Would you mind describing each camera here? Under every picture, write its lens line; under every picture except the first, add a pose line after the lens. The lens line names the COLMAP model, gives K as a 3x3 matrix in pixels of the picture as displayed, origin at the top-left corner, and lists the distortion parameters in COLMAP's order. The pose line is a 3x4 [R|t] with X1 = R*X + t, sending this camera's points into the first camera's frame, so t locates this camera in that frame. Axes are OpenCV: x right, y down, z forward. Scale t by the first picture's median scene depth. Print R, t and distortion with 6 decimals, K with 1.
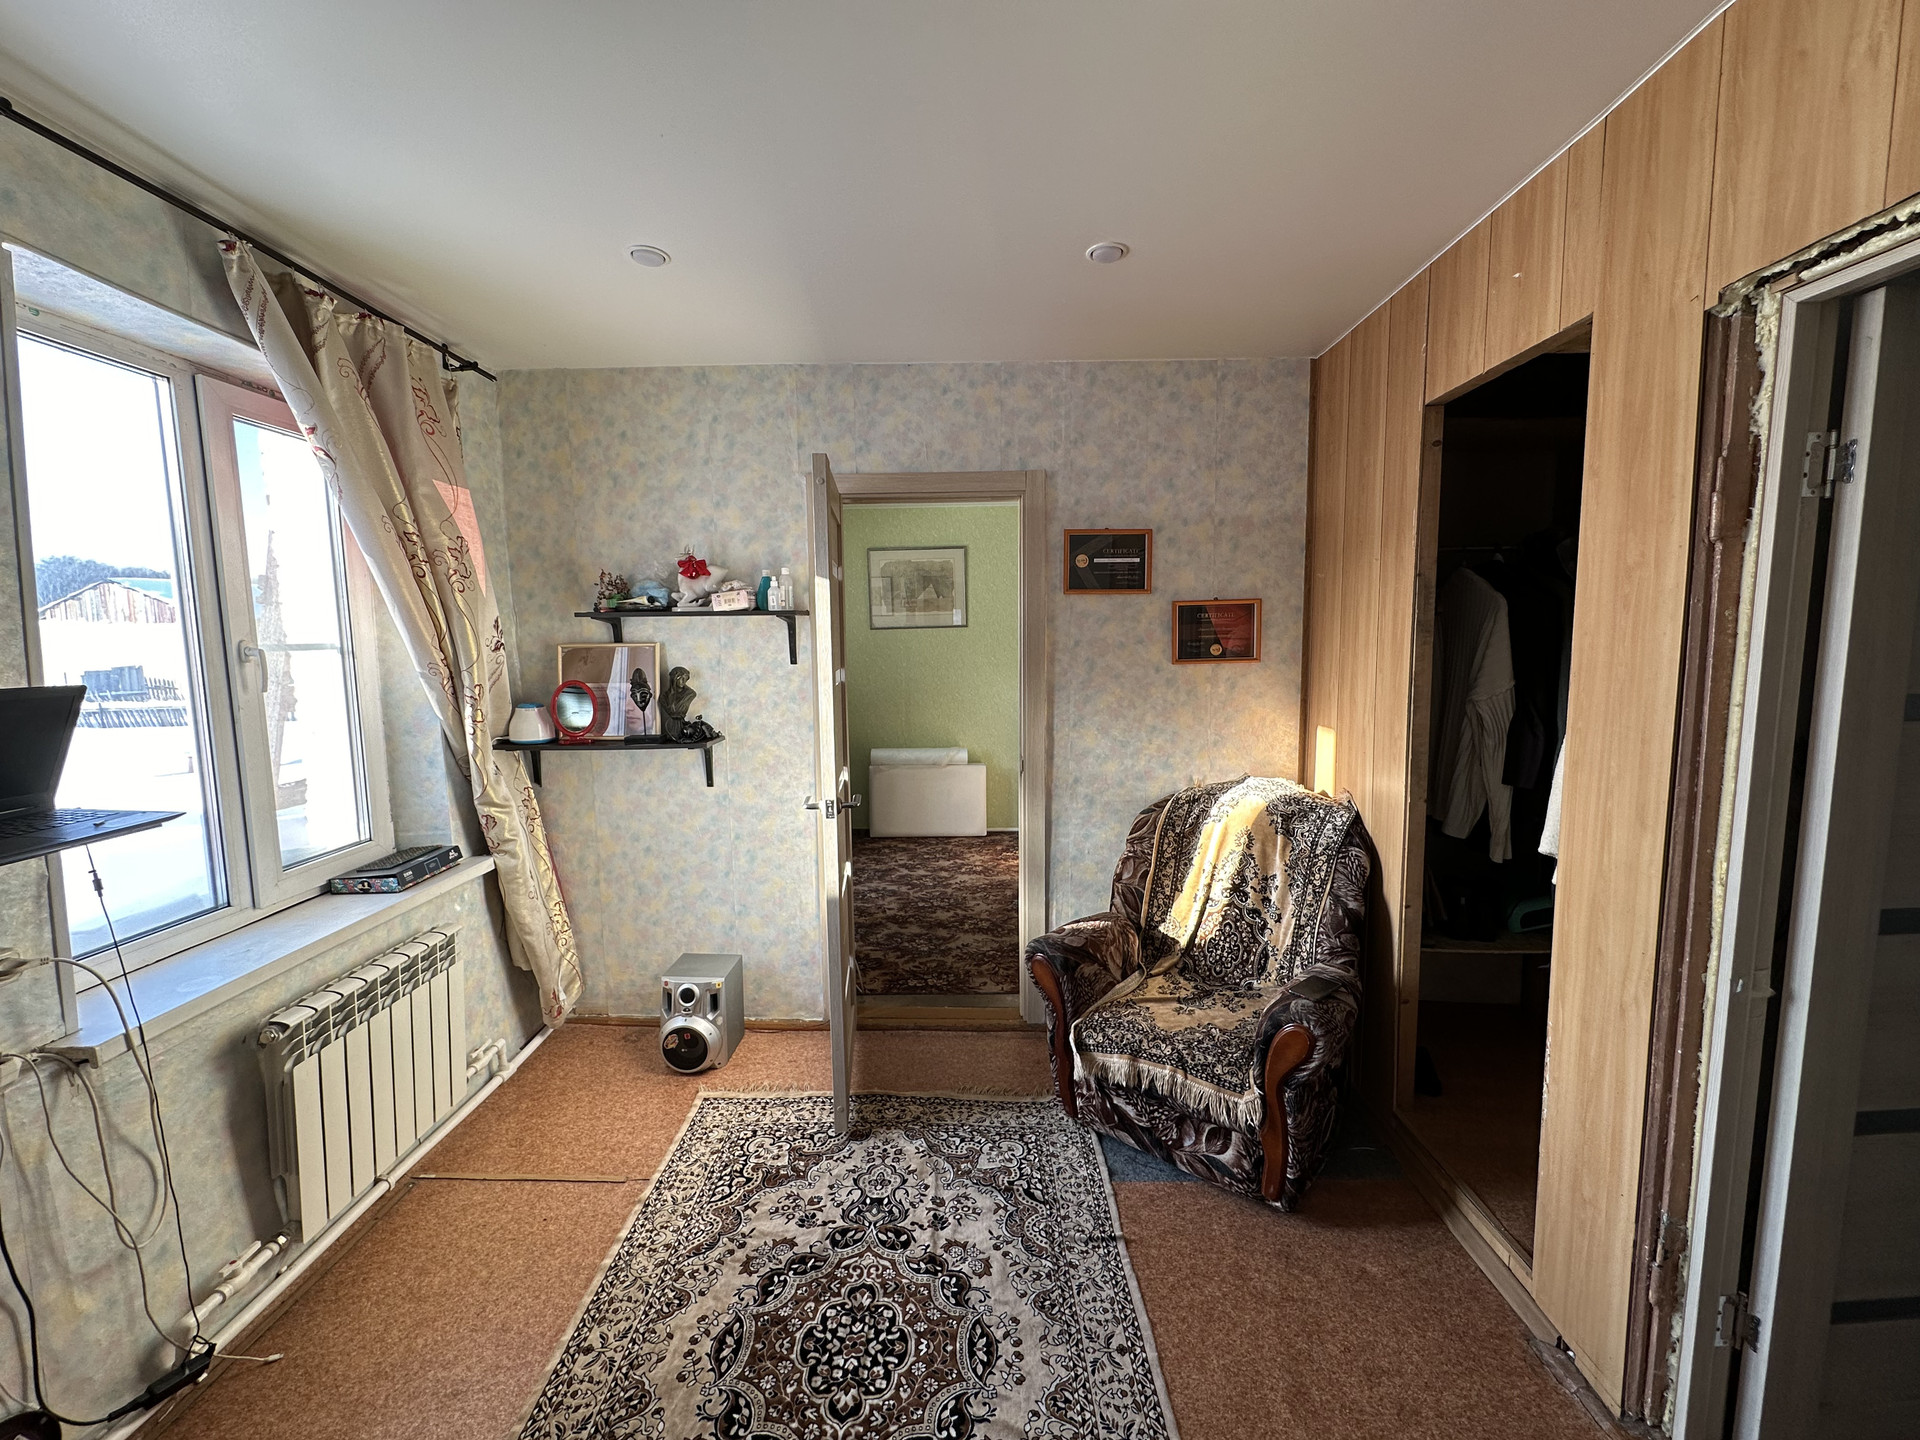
lens RADIAL K [[766.3, 0, 953.9], [0, 766.3, 716.6], [0, 0, 1]] dist [0.002031, 0.000006]
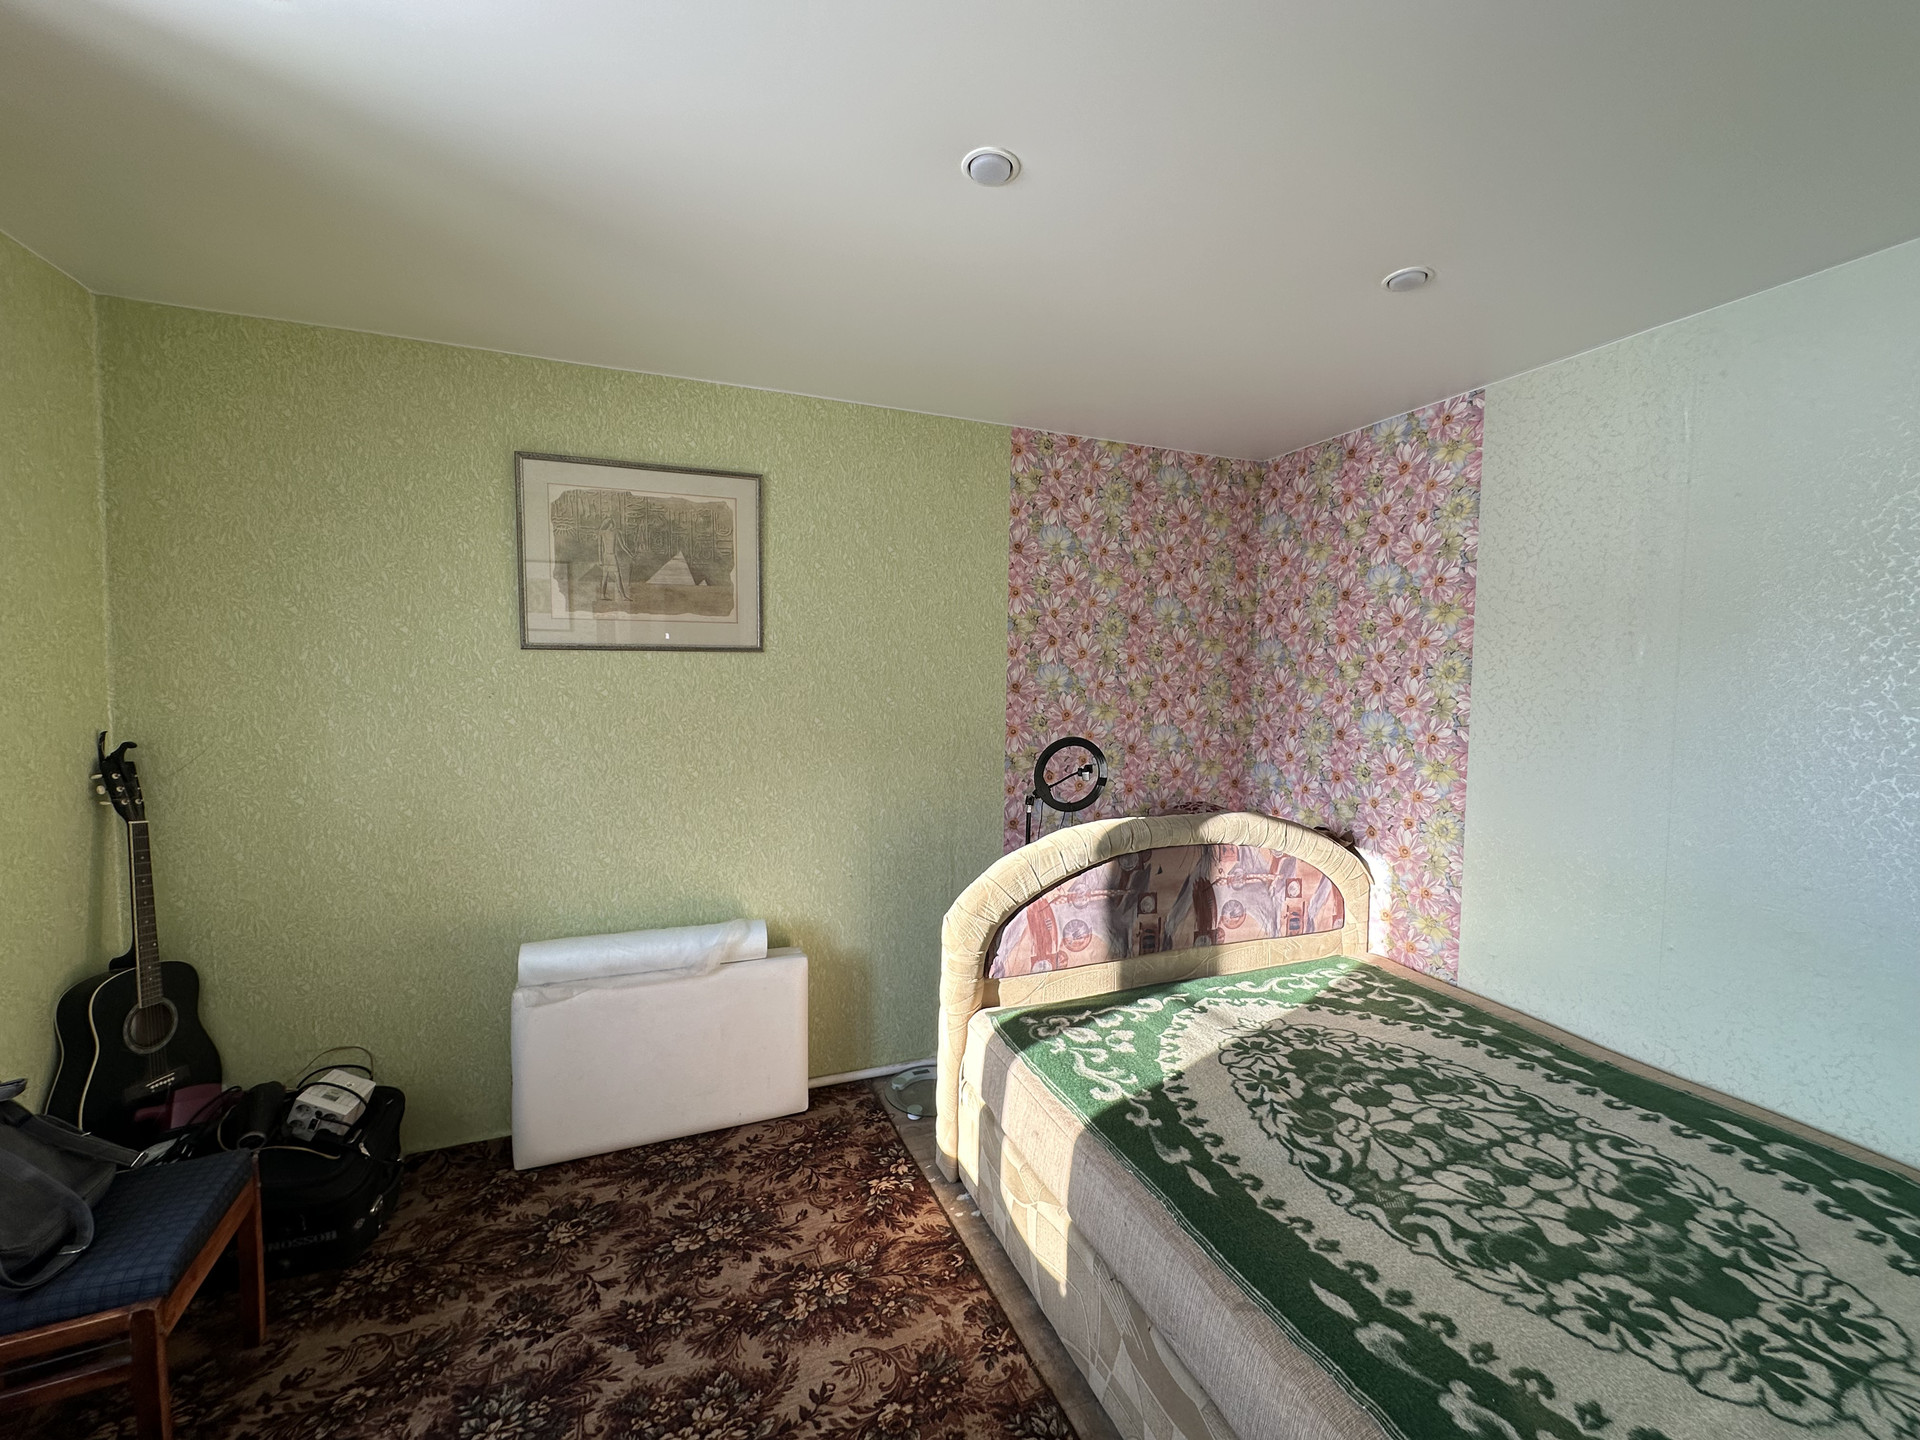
lens RADIAL K [[766.3, 0, 969.2], [0, 766.3, 714.8], [0, 0, 1]] dist [0.002031, 0.000006]
pose [[0.913442, 0.006618, 0.406915, -0.059709], [0.008849, 0.999308, -0.036116, -0.064870], [-0.406873, 0.036591, 0.912752, 0.560183]]
